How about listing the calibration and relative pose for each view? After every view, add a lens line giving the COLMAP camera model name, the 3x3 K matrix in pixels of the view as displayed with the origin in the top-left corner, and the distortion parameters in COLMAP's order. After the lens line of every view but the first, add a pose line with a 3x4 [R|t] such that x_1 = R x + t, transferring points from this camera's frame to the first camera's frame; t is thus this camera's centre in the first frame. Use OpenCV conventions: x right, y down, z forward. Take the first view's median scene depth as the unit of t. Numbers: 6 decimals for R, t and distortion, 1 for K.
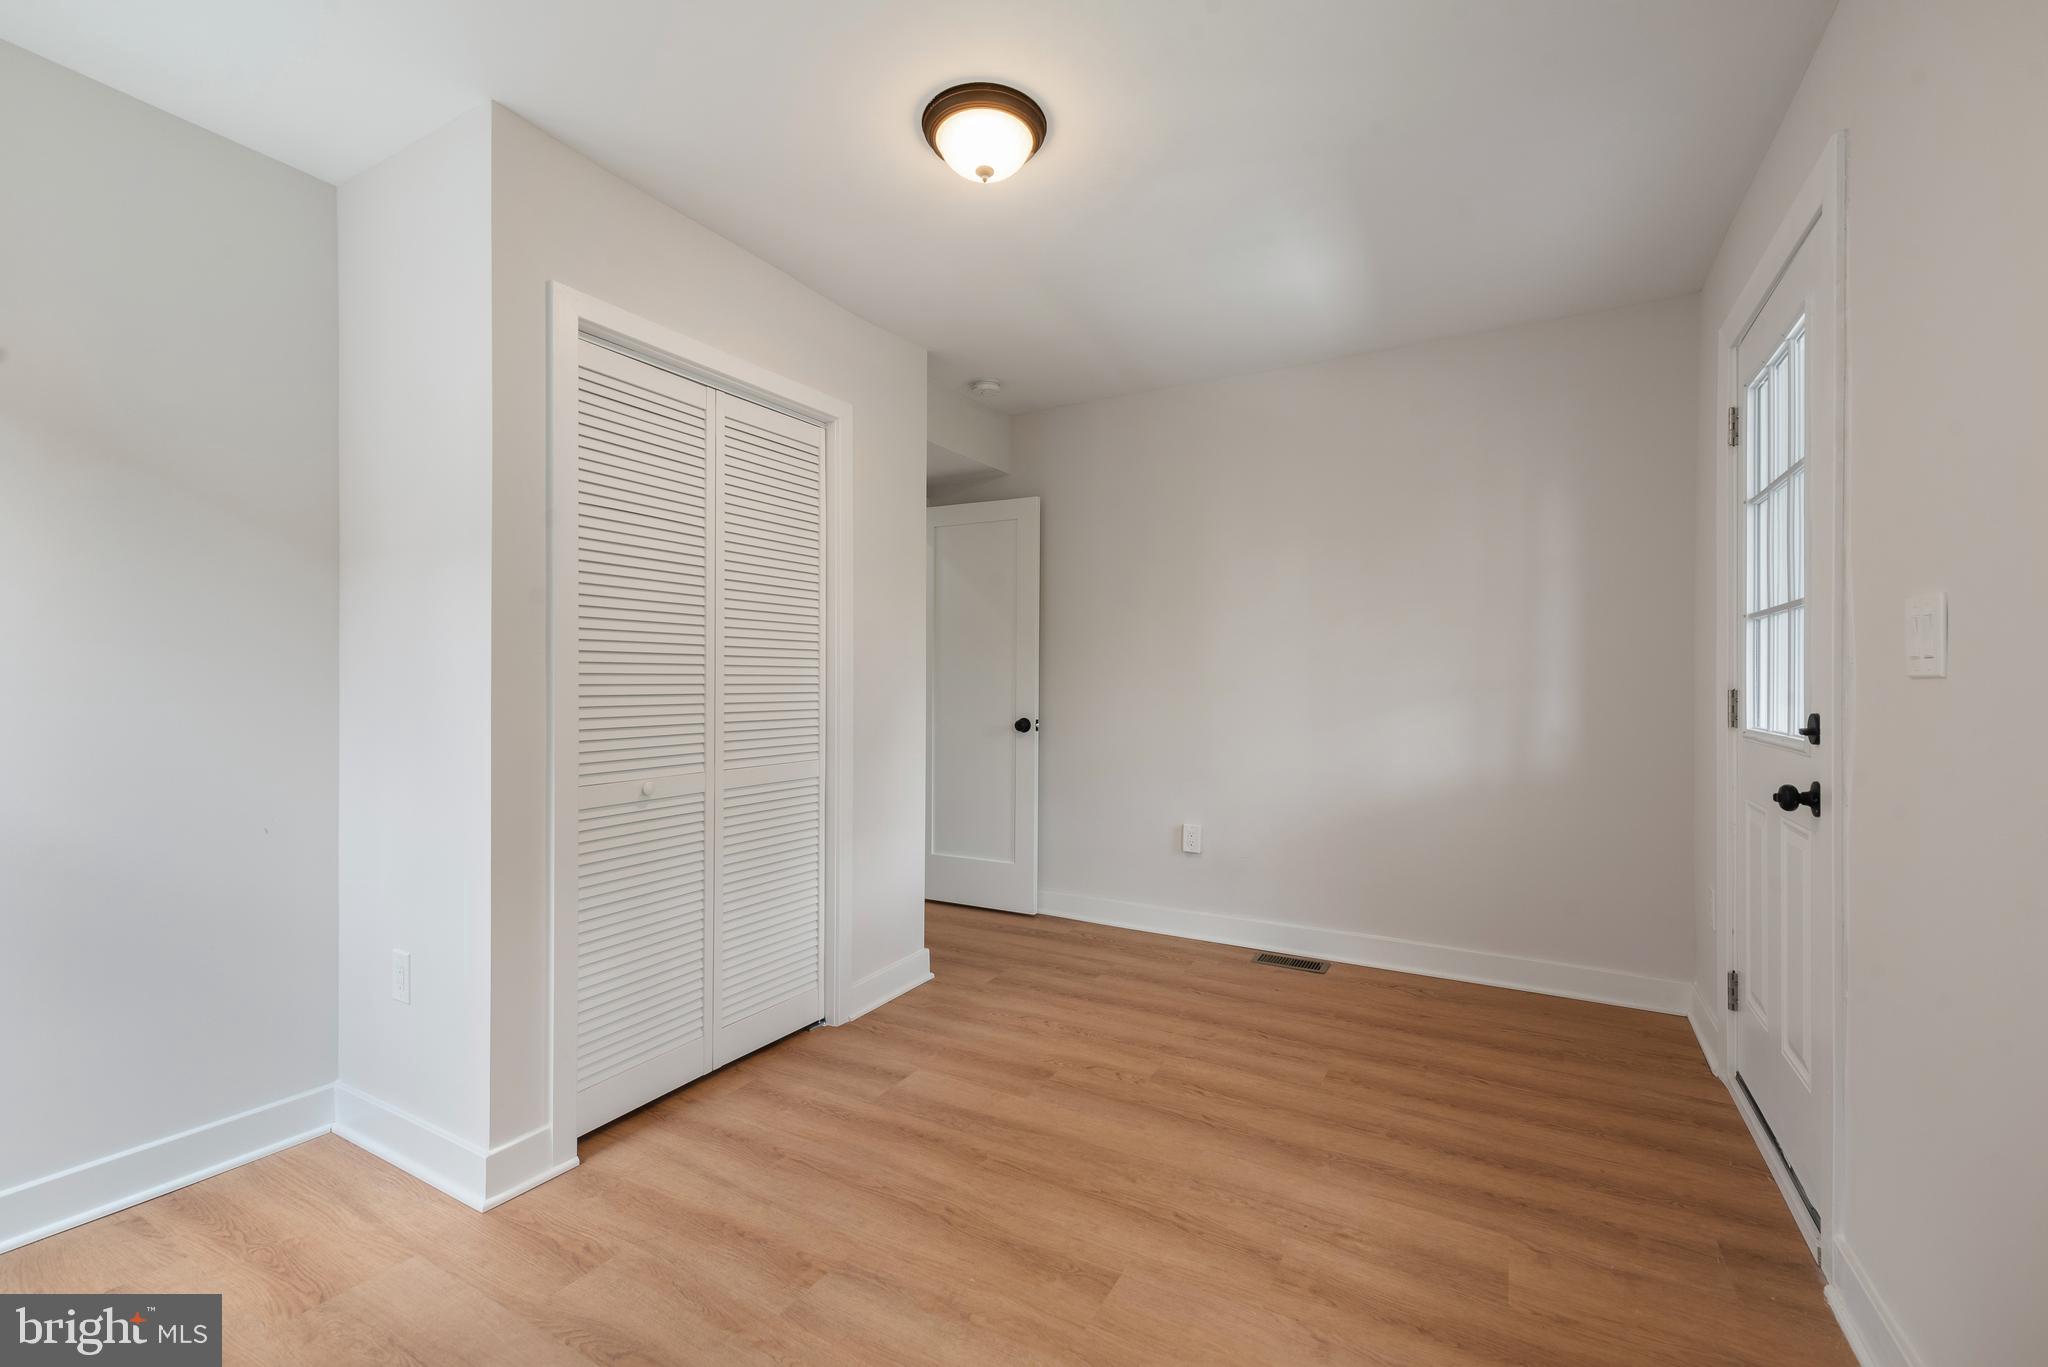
lens RADIAL K [[837.9, 0, 1018.9], [0, 837.9, 691.8], [0, 0, 1]] dist [0.015707, -0.003736]
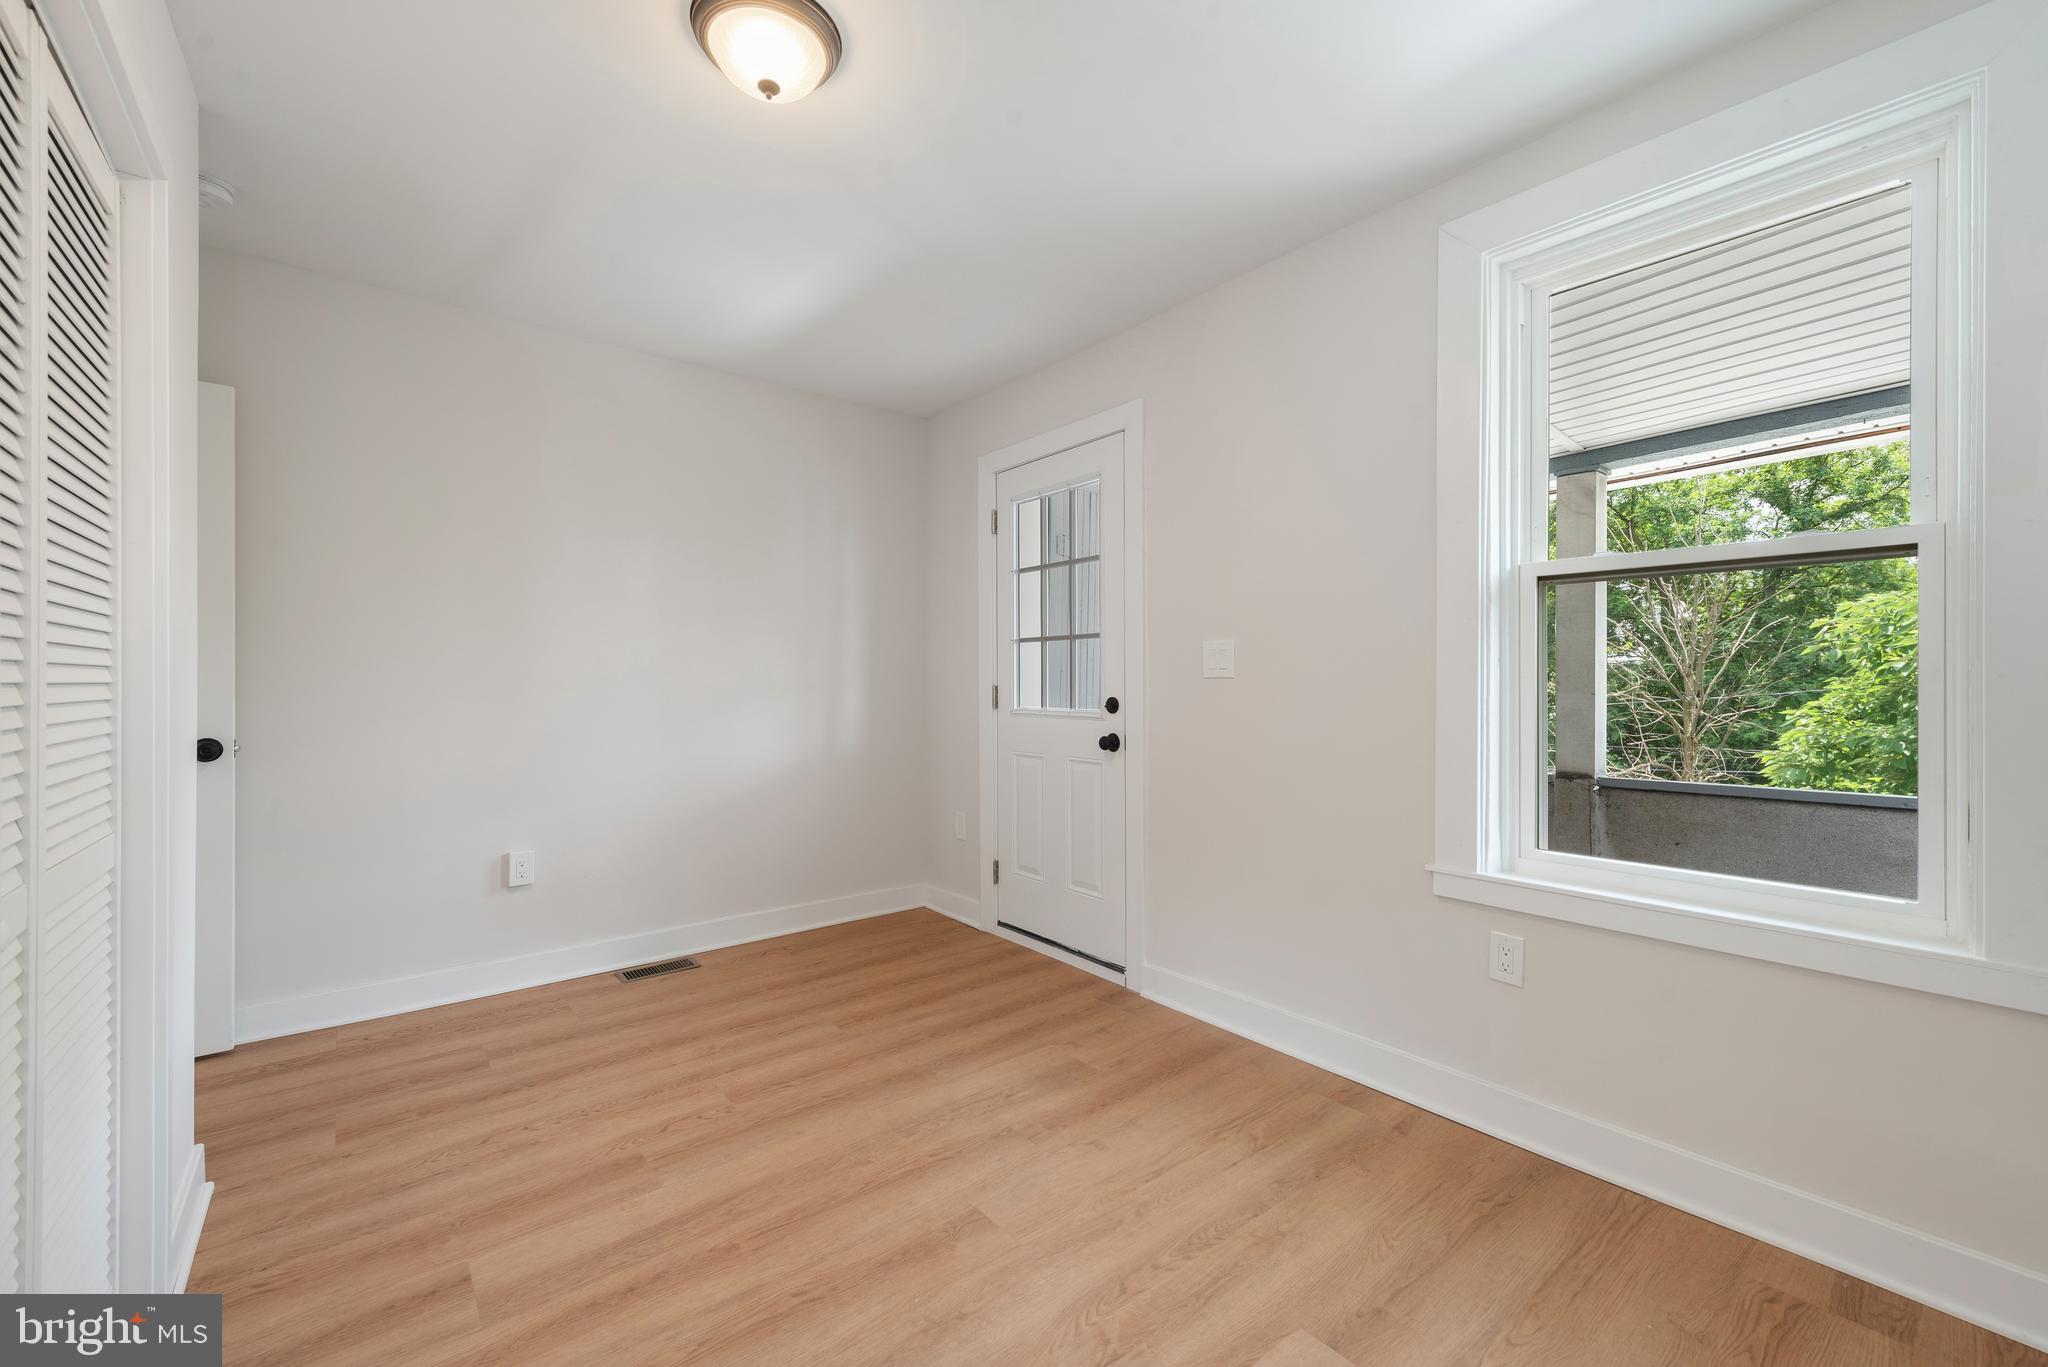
lens RADIAL K [[837.9, 0, 1026.5], [0, 837.9, 675.2], [0, 0, 1]] dist [0.015707, -0.003736]
pose [[0.364059, 0.006172, 0.931355, -0.553061], [0.012276, 0.999859, -0.011425, -0.001381], [-0.931295, 0.015593, 0.363932, 0.317370]]
